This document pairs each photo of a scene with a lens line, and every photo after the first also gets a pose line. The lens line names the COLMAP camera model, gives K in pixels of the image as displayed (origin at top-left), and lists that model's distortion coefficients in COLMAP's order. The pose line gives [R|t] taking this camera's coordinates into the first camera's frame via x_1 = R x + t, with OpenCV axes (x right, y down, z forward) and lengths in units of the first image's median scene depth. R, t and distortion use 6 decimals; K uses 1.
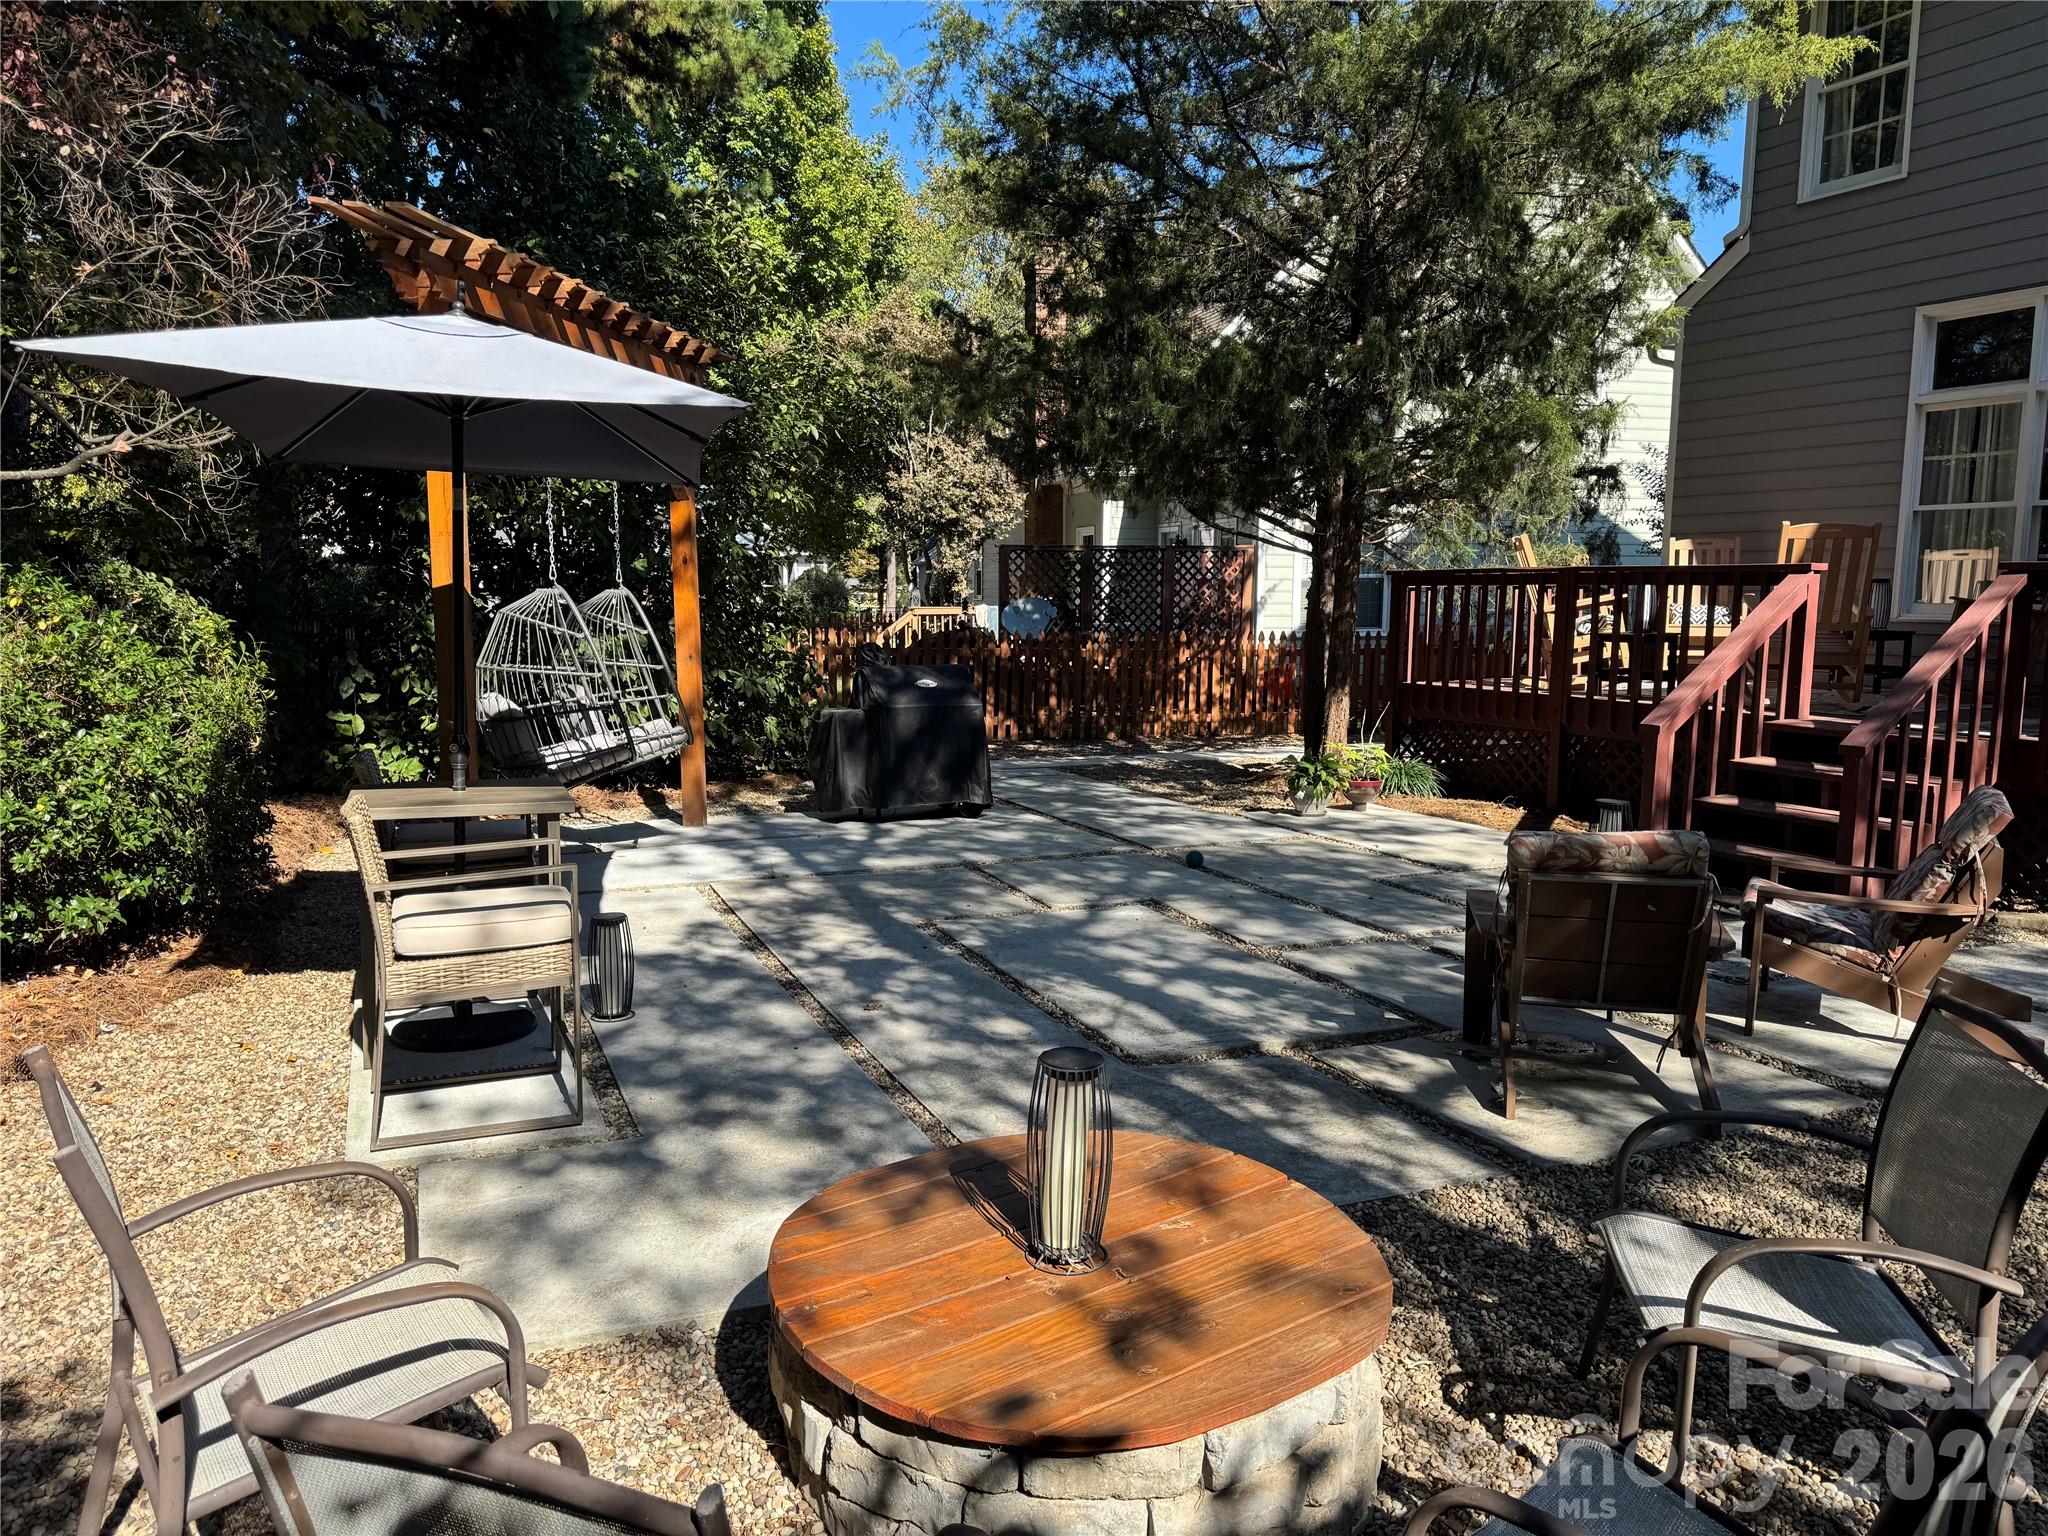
lens RADIAL K [[1383.7, 0, 1024.0], [0, 1383.7, 768.0], [0, 0, 1]] dist [0.063689, -0.084146]
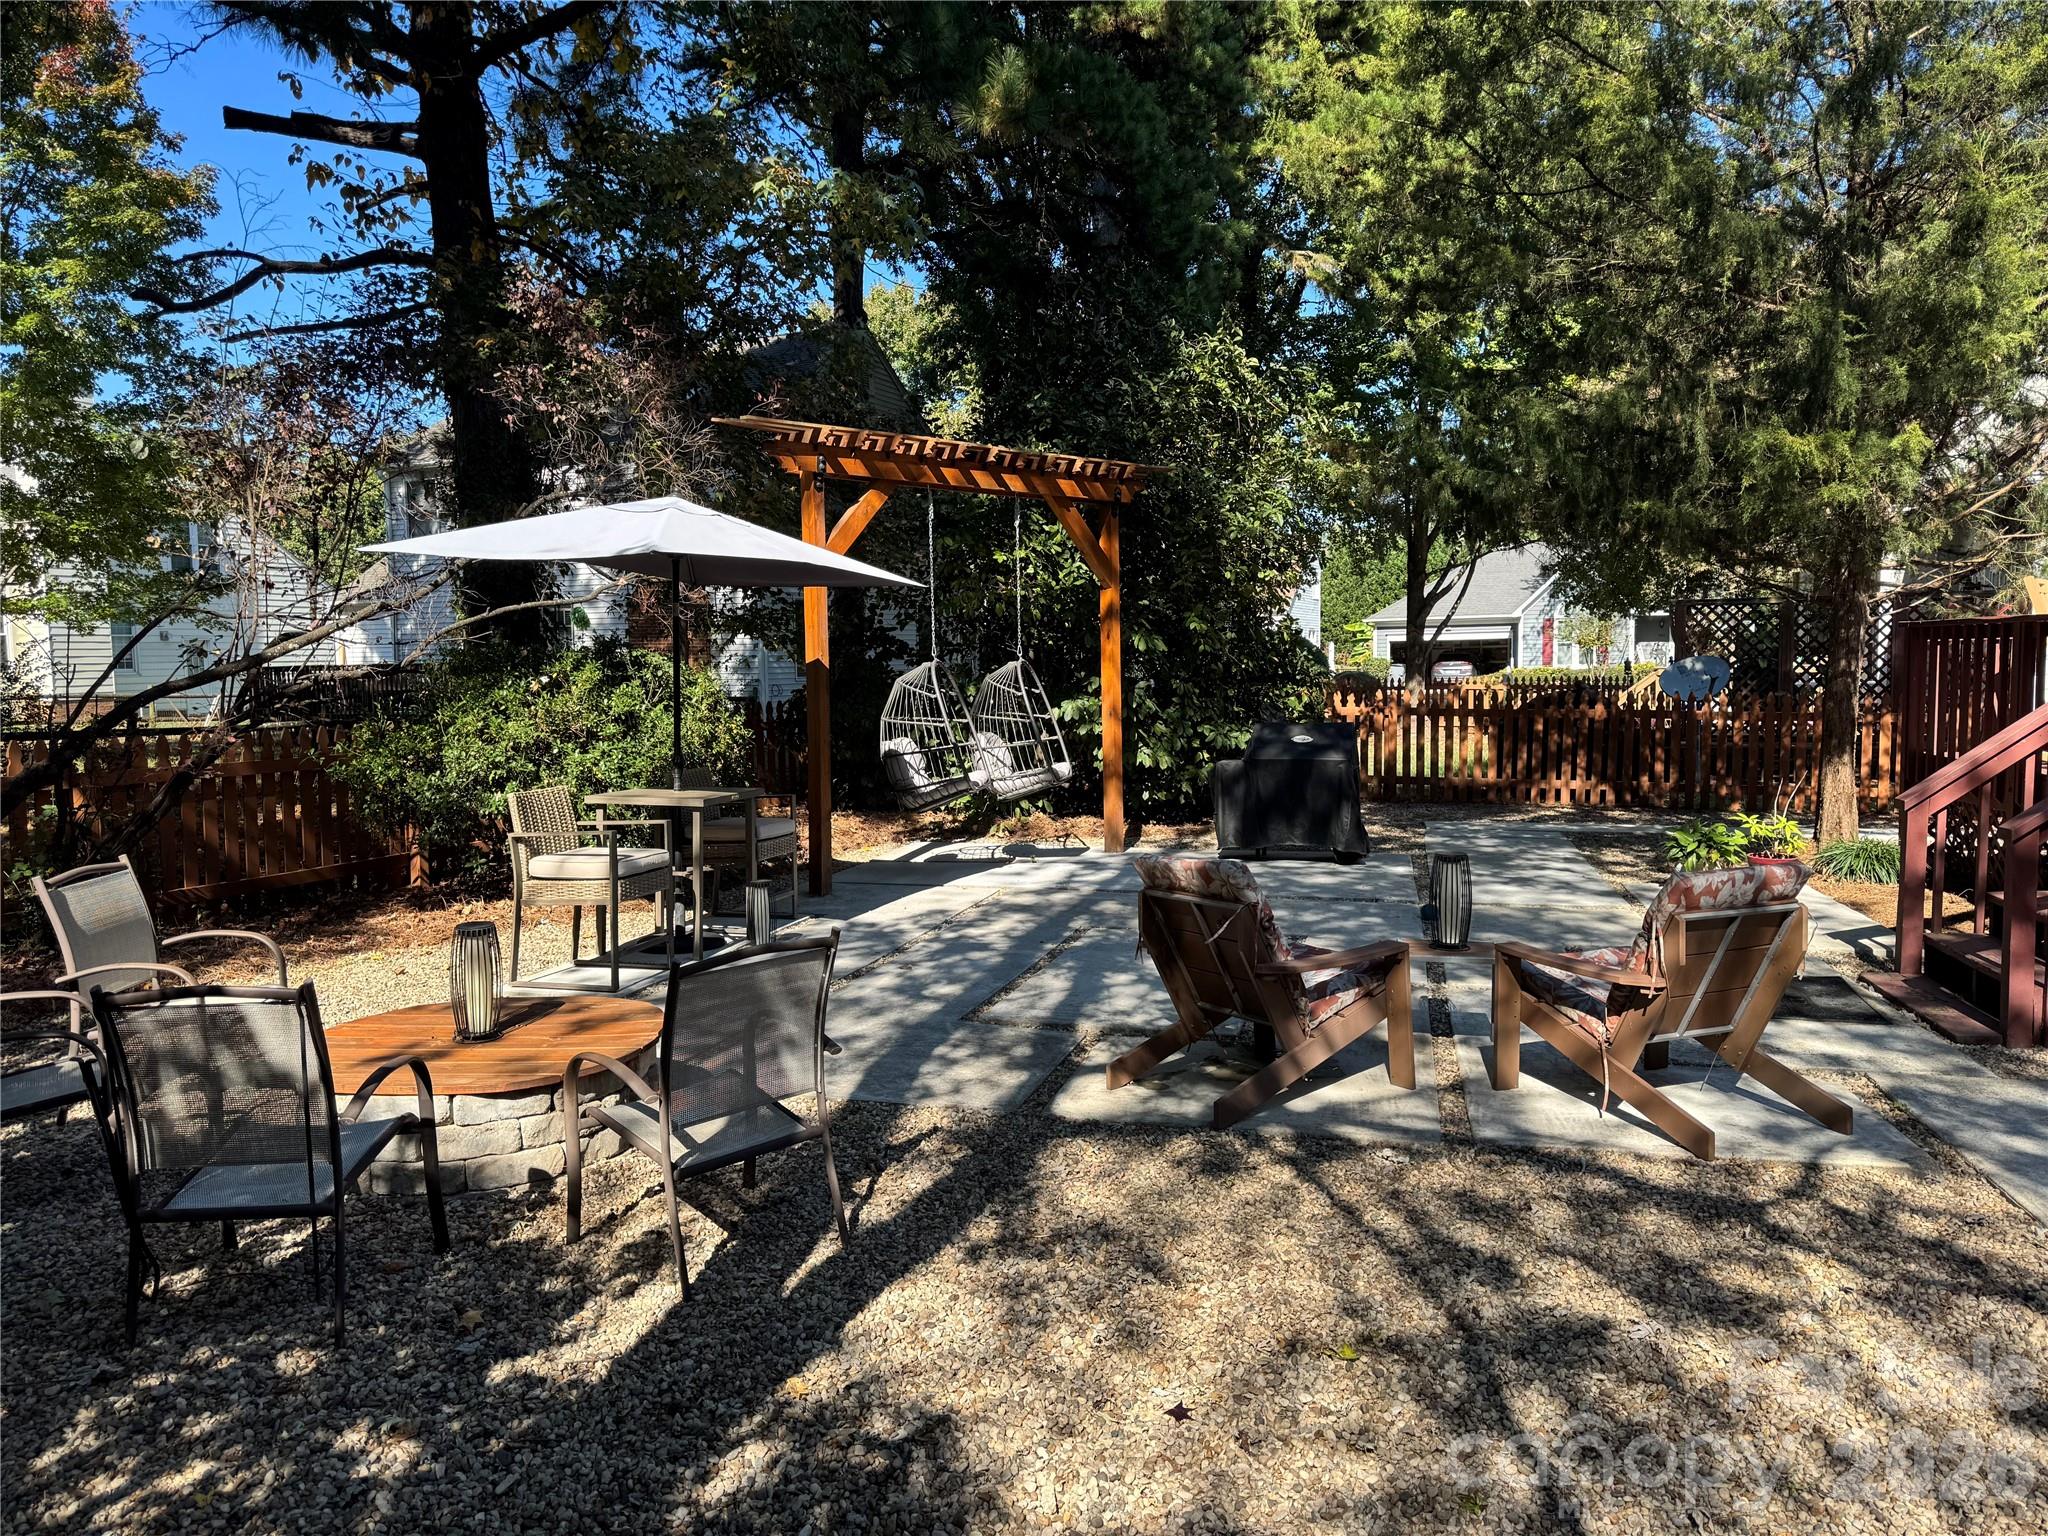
lens RADIAL K [[1409.2, 0, 1024.0], [0, 1409.2, 768.0], [0, 0, 1]] dist [-0.032070, 0.003360]
pose [[0.780955, 0.031549, -0.623790, 0.591413], [-0.059834, 0.997909, -0.024438, 0.002462], [0.621715, 0.056409, 0.781210, -0.010197]]
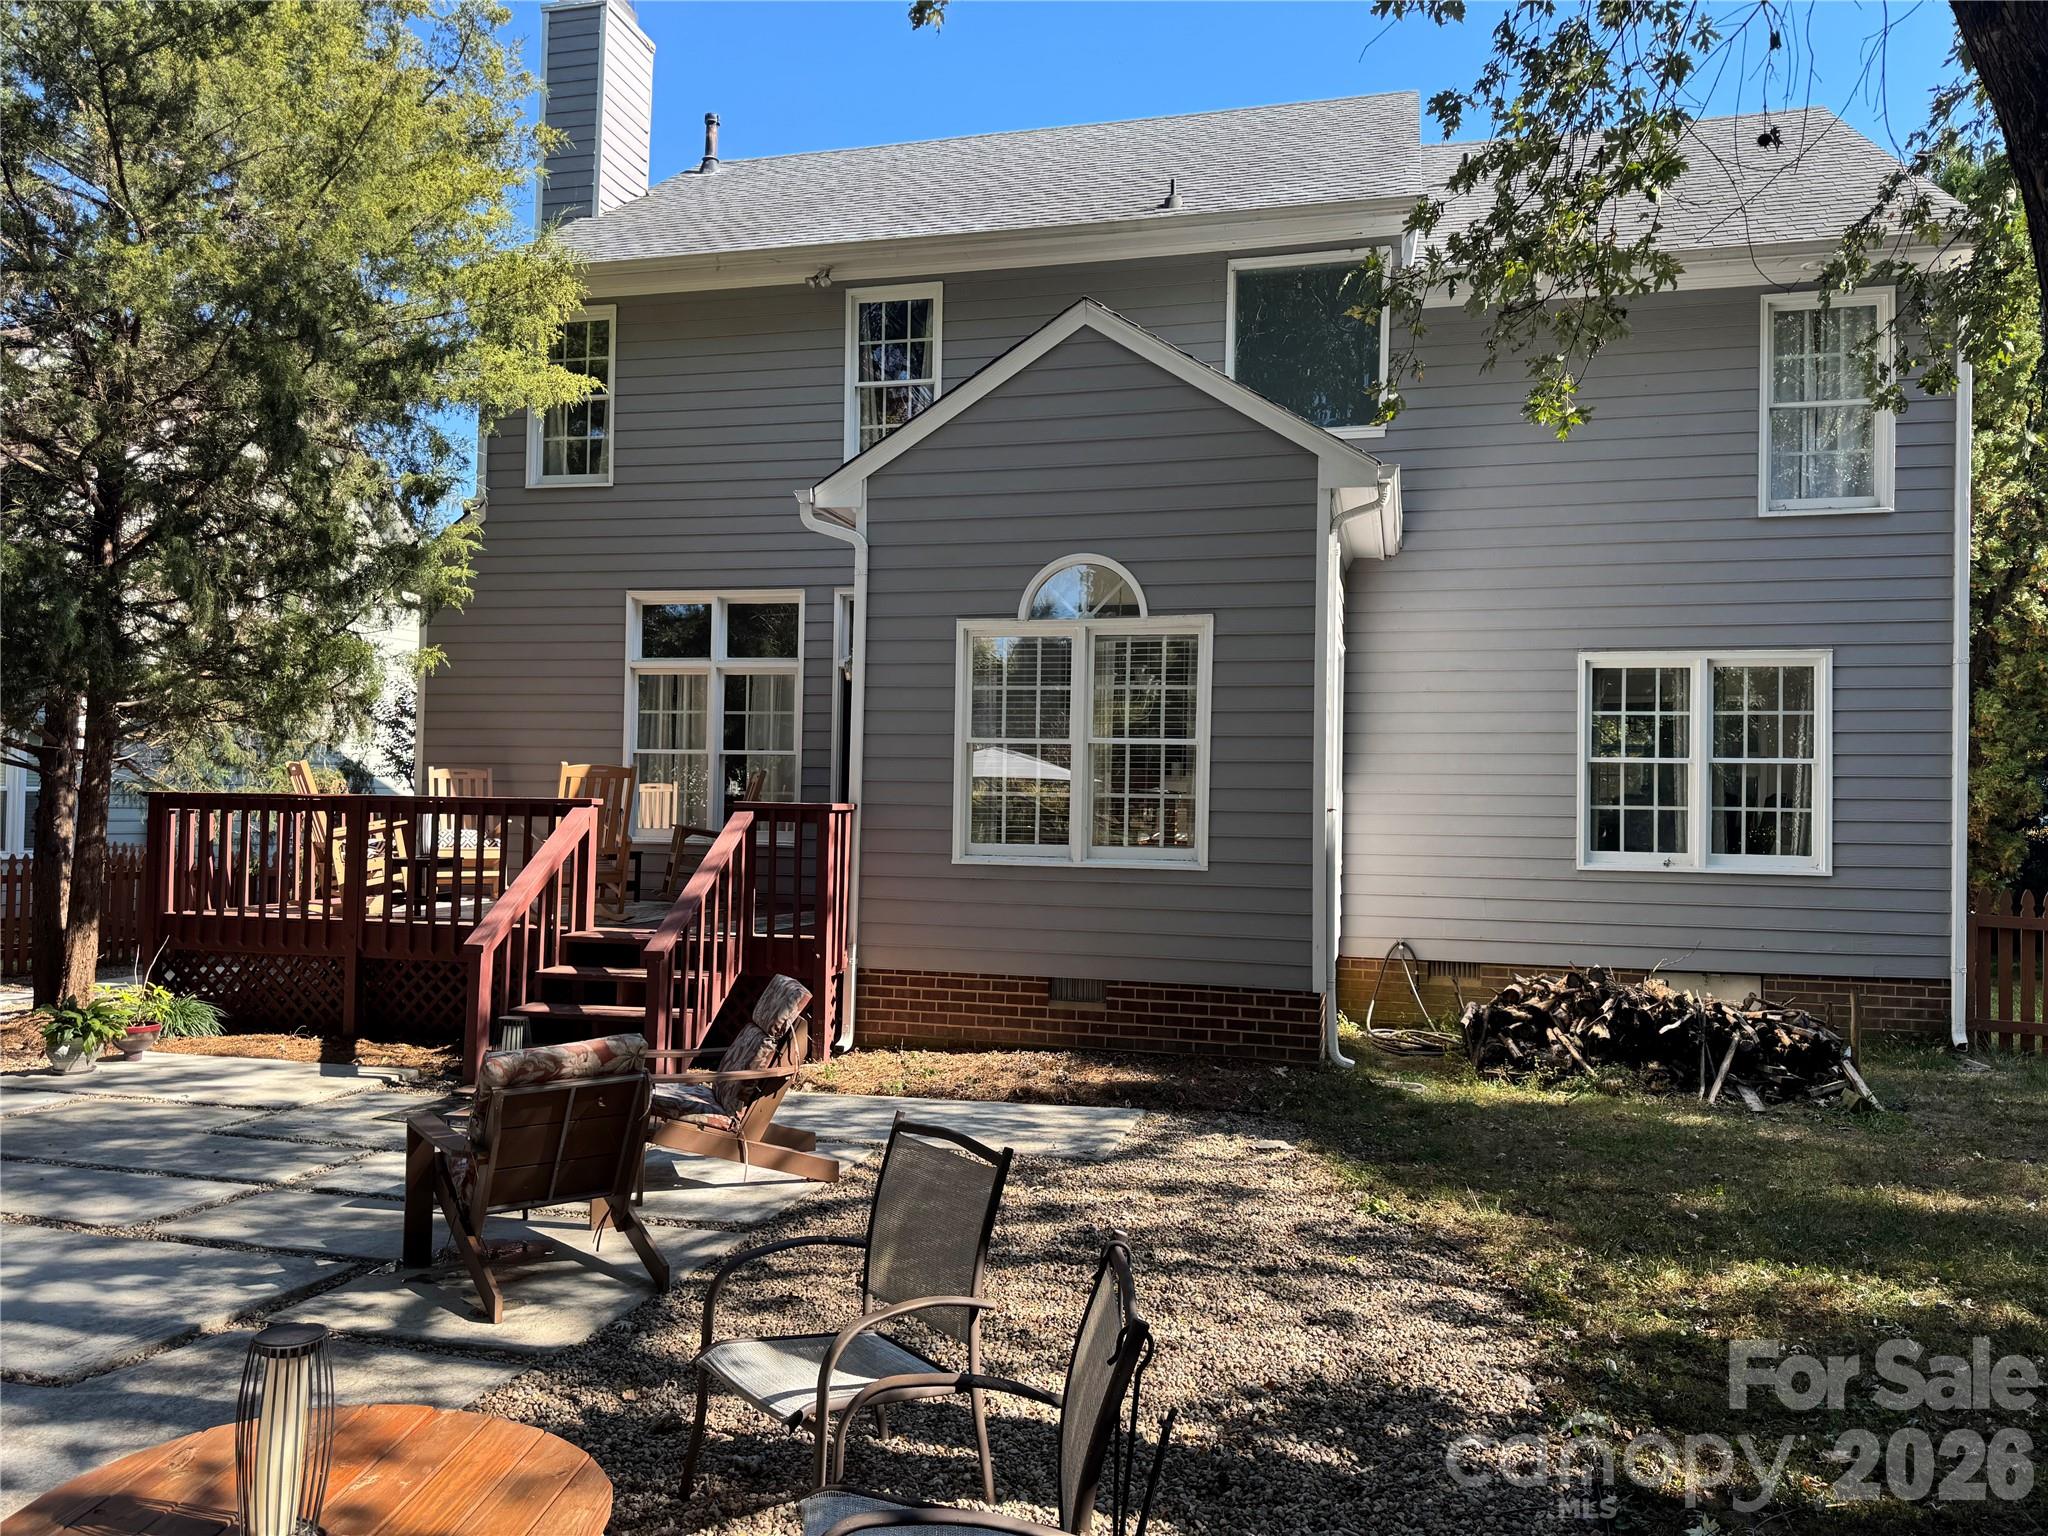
lens RADIAL K [[1409.2, 0, 1024.0], [0, 1409.2, 768.0], [0, 0, 1]] dist [-0.032070, 0.003360]
pose [[0.621000, 0.030099, 0.783232, -0.141324], [0.088187, 0.990235, -0.107975, -0.011252], [-0.778833, 0.136123, 0.612282, -0.016848]]
